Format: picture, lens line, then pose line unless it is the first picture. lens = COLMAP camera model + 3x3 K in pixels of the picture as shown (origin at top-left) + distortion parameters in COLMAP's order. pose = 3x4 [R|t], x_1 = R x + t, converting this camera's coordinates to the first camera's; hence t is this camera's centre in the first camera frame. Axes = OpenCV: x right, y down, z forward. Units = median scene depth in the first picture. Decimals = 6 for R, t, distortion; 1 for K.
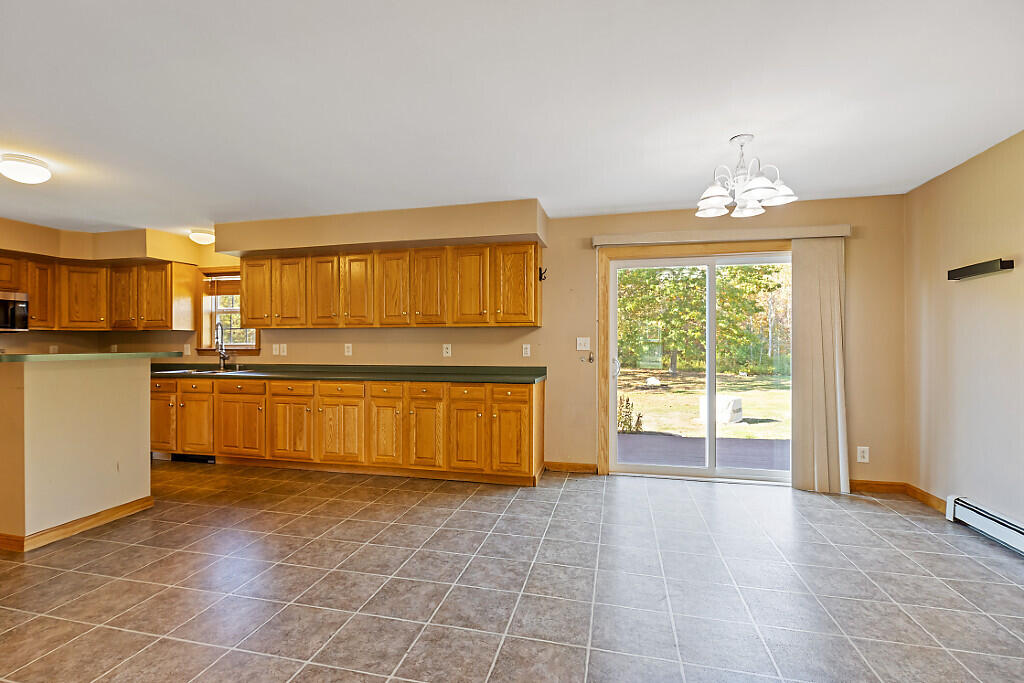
lens RADIAL K [[463.1, 0, 506.4], [0, 463.1, 342.9], [0, 0, 1]] dist [0.000375, -0.000142]
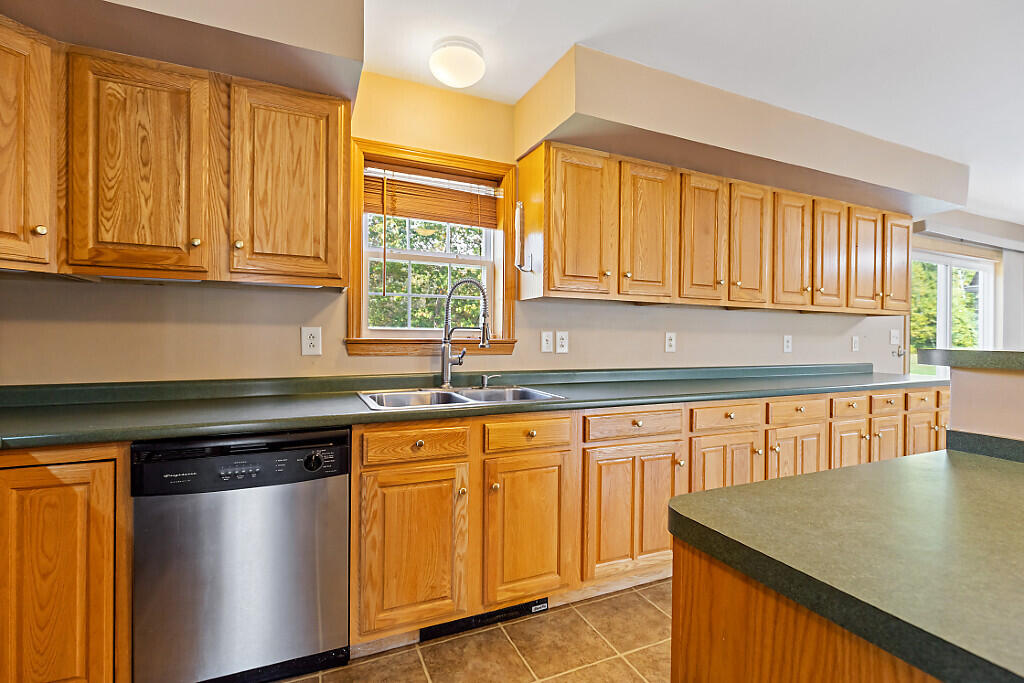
lens RADIAL K [[453.6, 0, 512.0], [0, 453.6, 341.5], [0, 0, 1]] dist [0.000876, 0.000090]
pose [[0.781701, 0.001096, 0.623652, -0.839019], [-0.014879, 0.999747, 0.016893, 0.006085], [-0.623475, -0.022485, 0.781520, 0.631941]]
